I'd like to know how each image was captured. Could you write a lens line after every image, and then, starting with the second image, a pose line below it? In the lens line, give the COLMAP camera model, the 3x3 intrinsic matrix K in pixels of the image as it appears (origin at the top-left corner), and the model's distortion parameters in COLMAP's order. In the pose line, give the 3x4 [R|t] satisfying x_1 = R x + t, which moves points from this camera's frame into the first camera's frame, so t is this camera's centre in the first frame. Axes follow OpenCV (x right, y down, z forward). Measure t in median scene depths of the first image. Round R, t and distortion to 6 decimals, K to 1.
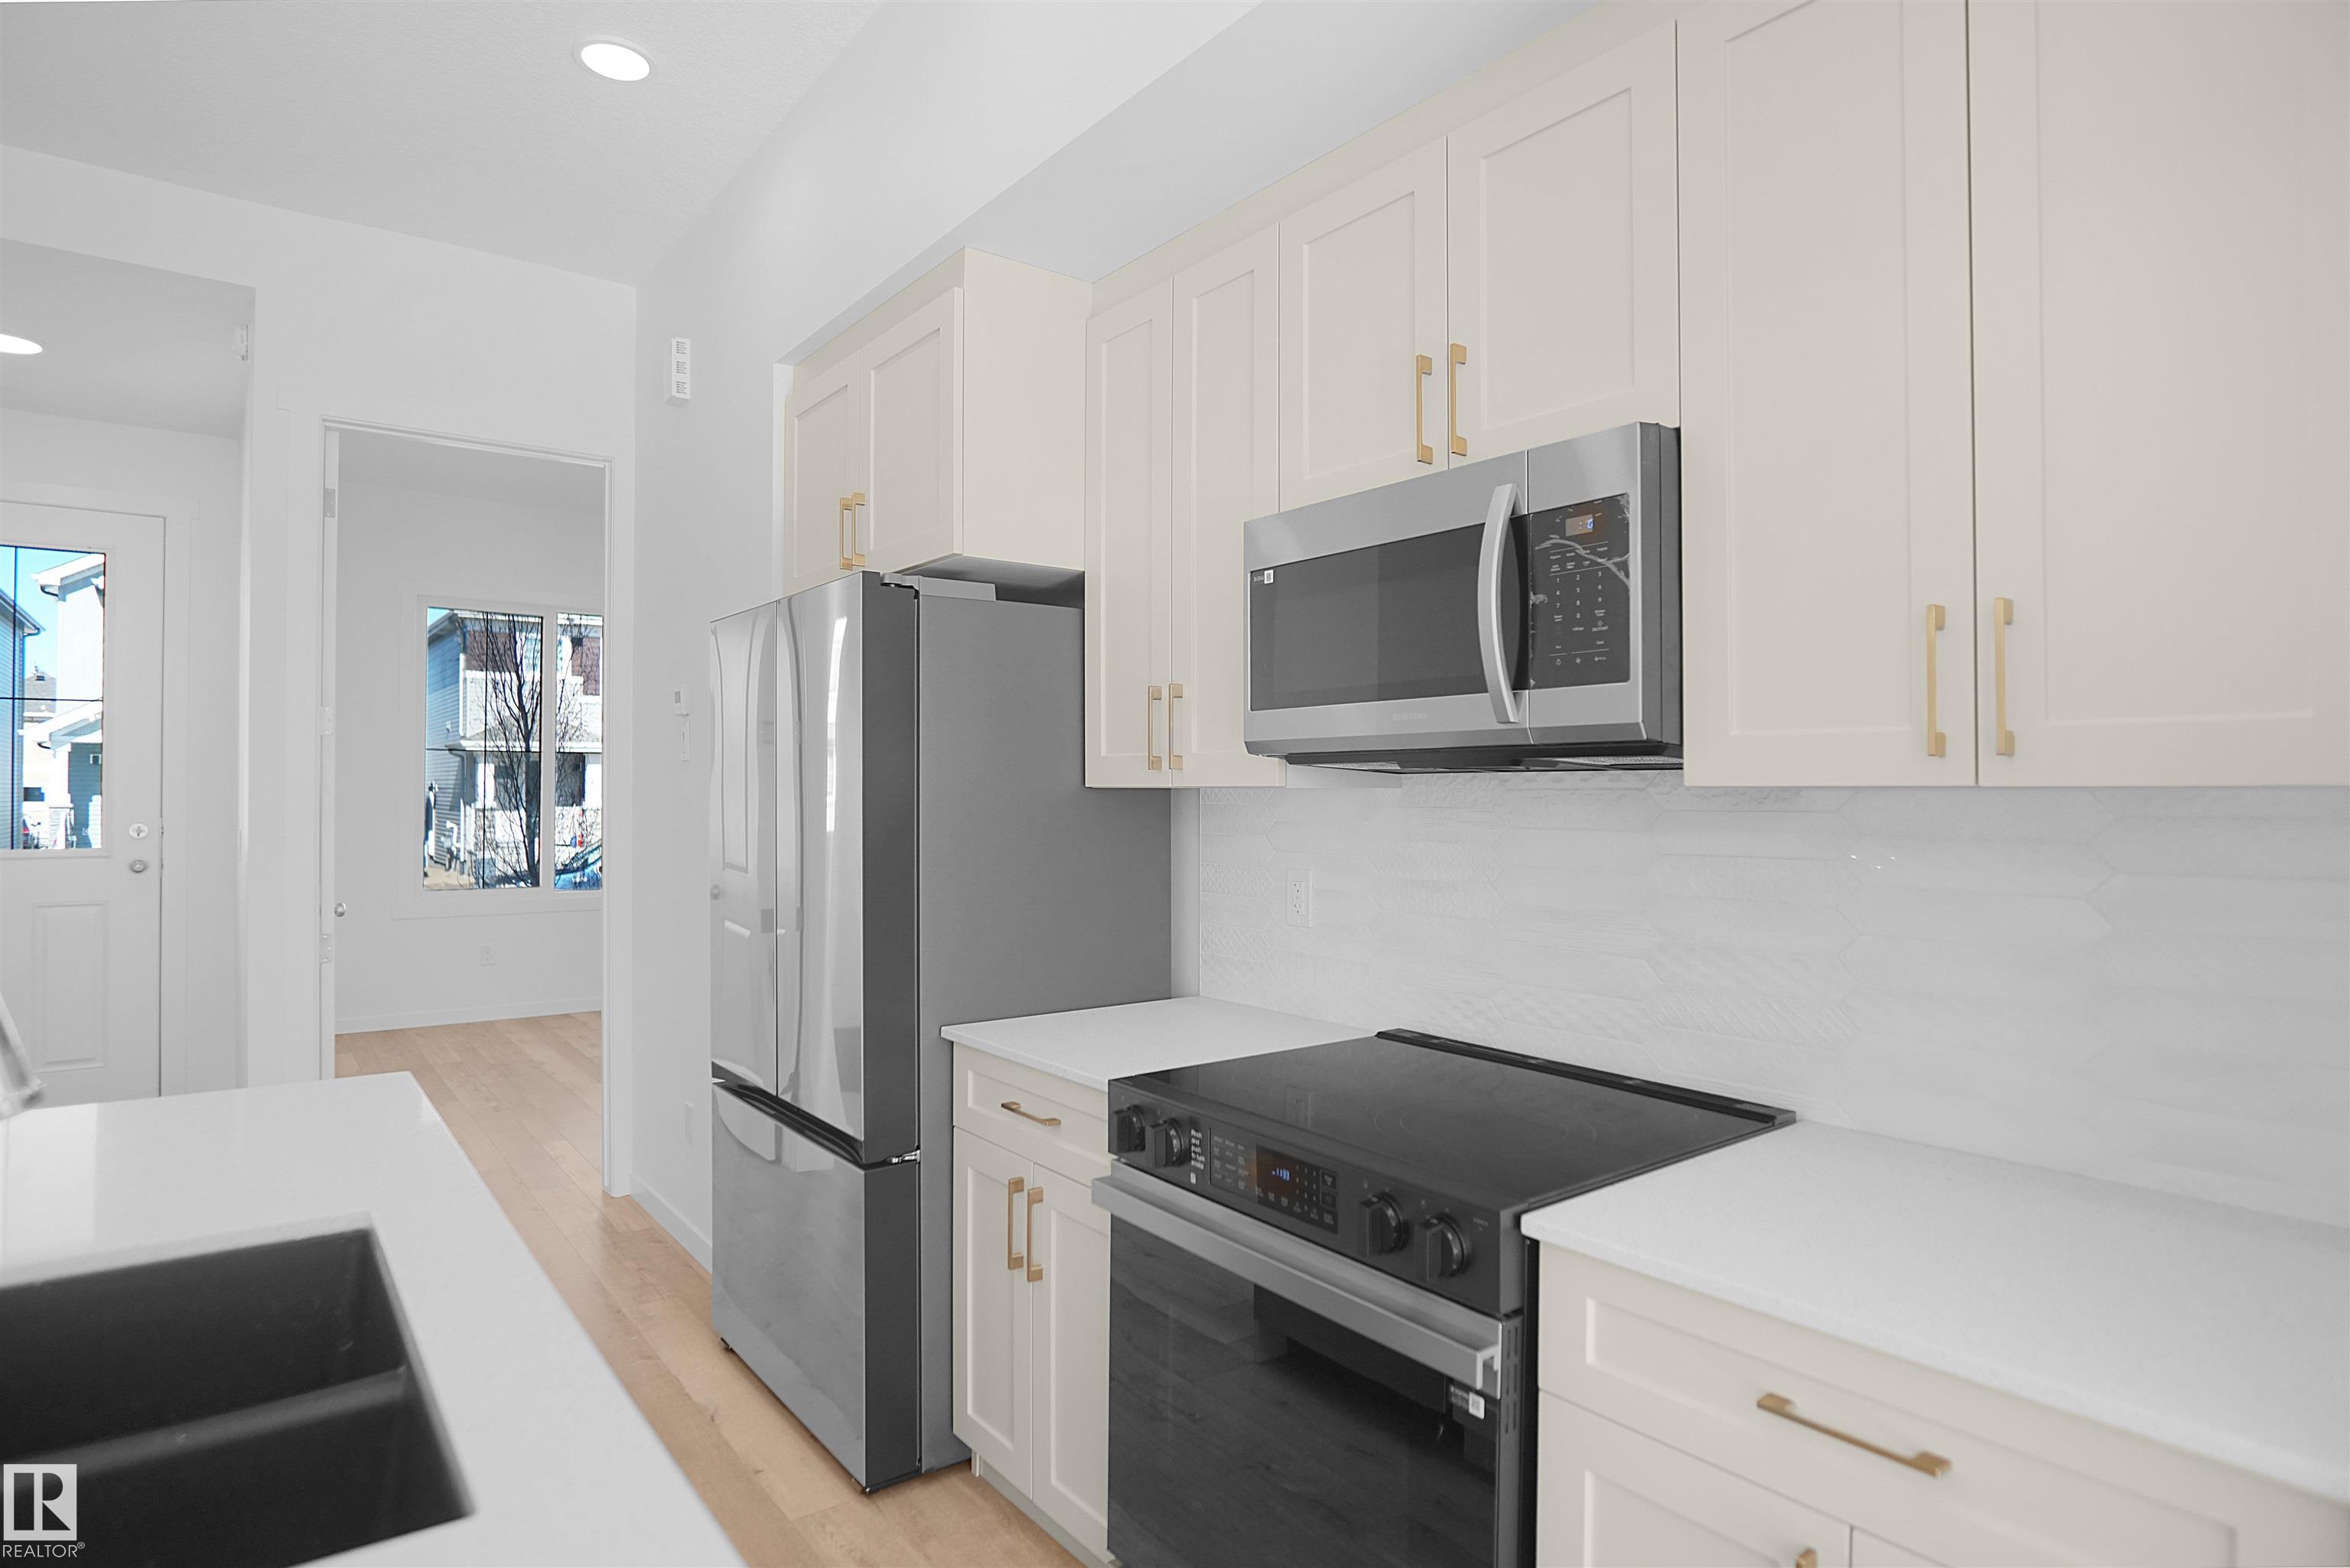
lens RADIAL K [[1278.6, 0, 1197.0], [0, 1278.6, 783.5], [0, 0, 1]] dist [-0.029044, 0.005853]
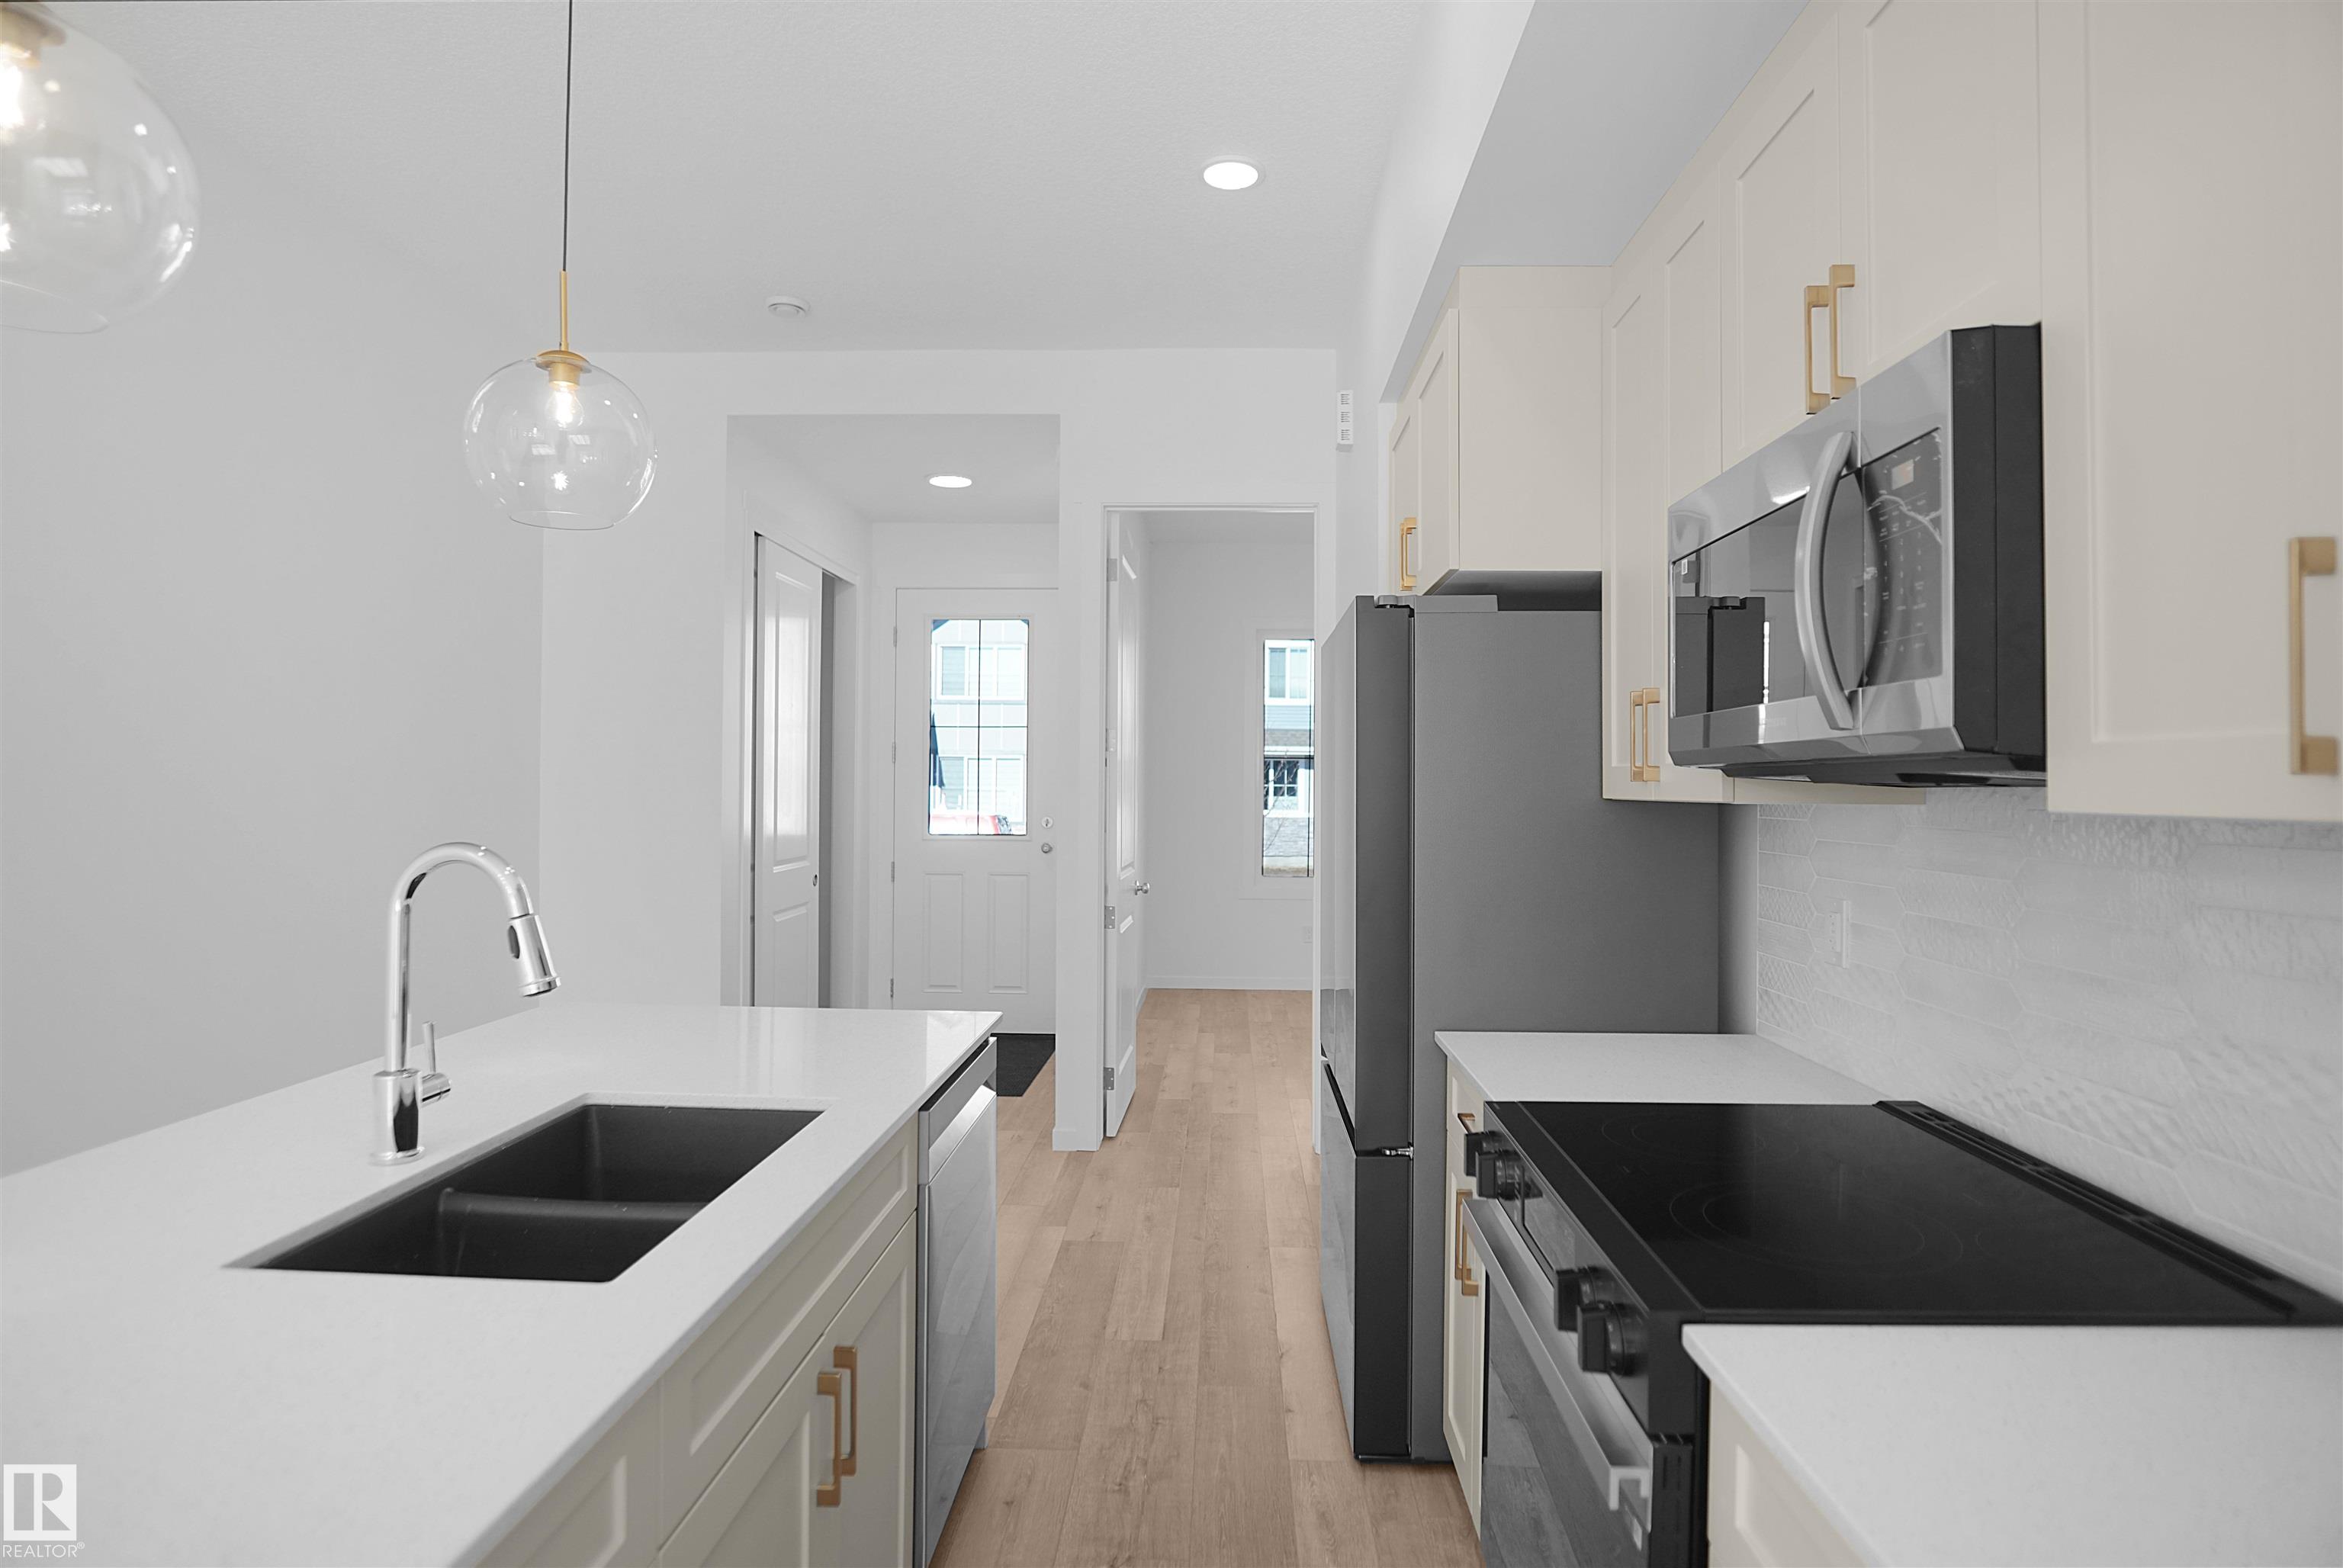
lens RADIAL K [[1274.8, 0, 1185.4], [0, 1274.8, 778.0], [0, 0, 1]] dist [-0.029044, 0.005853]
pose [[0.766995, -0.002657, -0.641648, 0.347556], [0.000148, 0.999992, -0.003964, -0.010863], [0.641653, 0.002946, 0.766989, 0.097307]]
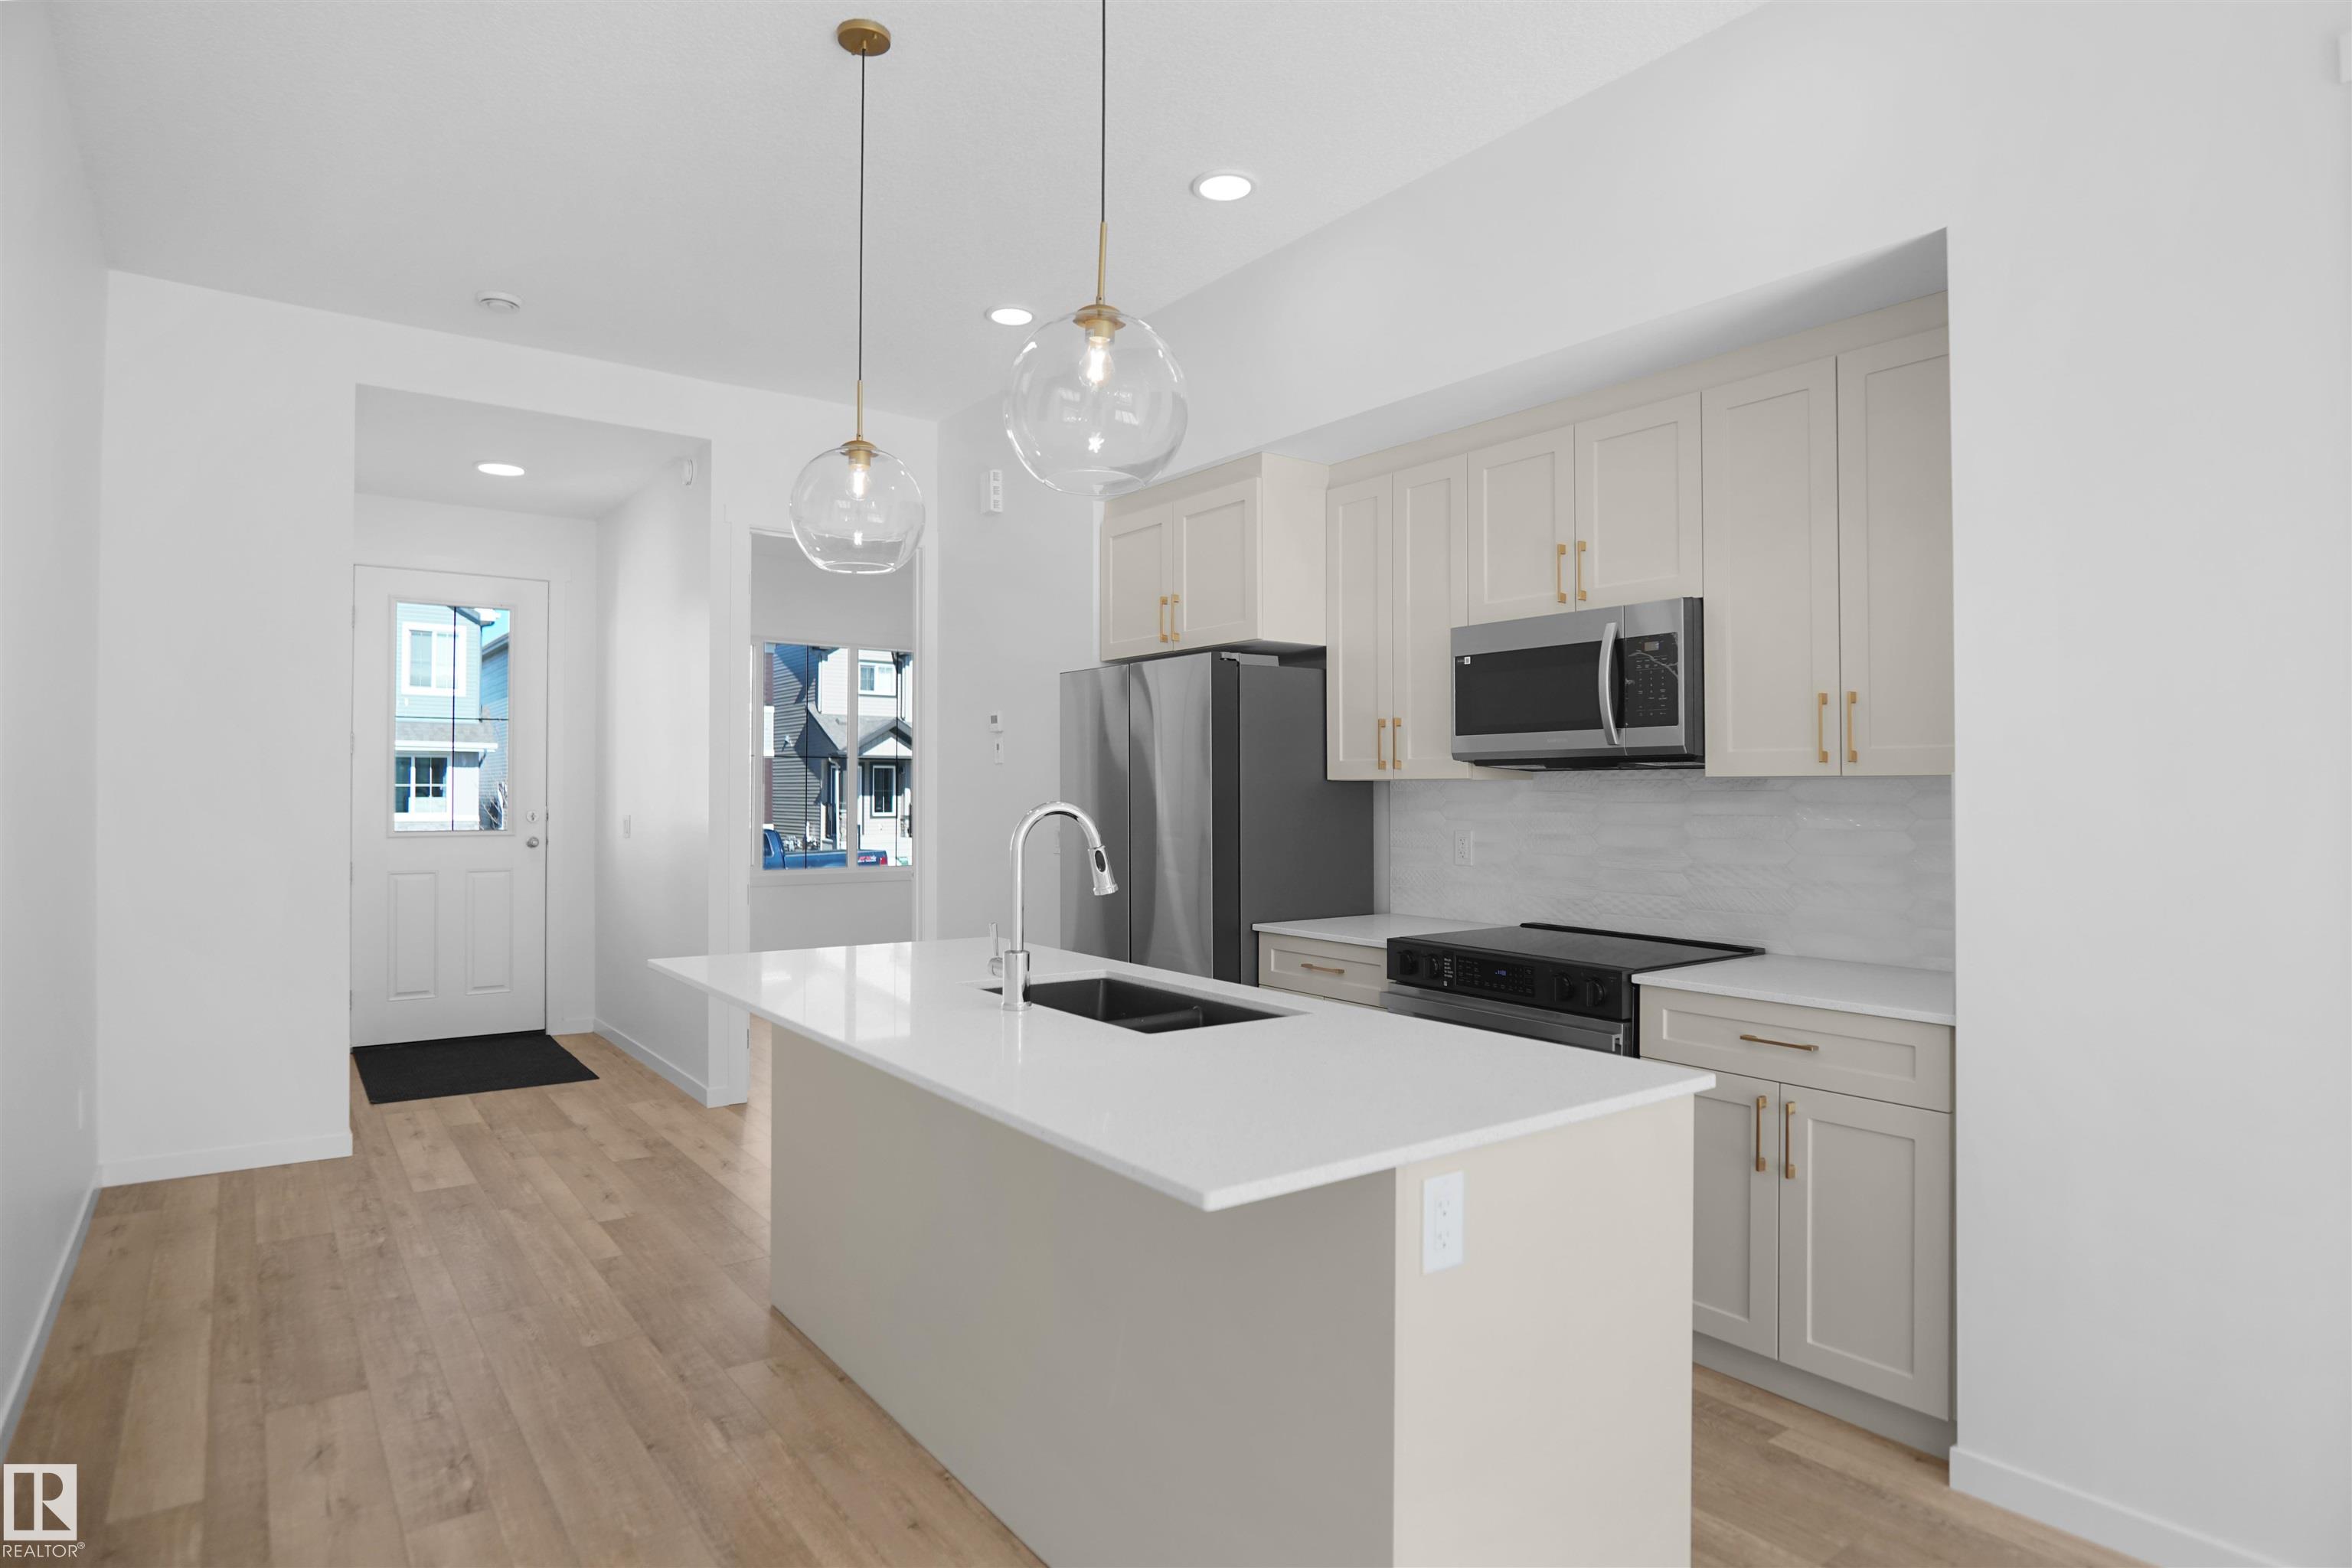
lens RADIAL K [[1279.7, 0, 1150.7], [0, 1279.7, 777.6], [0, 0, 1]] dist [-0.029044, 0.005853]
pose [[0.999309, -0.001545, -0.037125, -0.310130], [0.001393, 0.999991, -0.004116, 0.007883], [0.037131, 0.004062, 0.999302, -0.771826]]
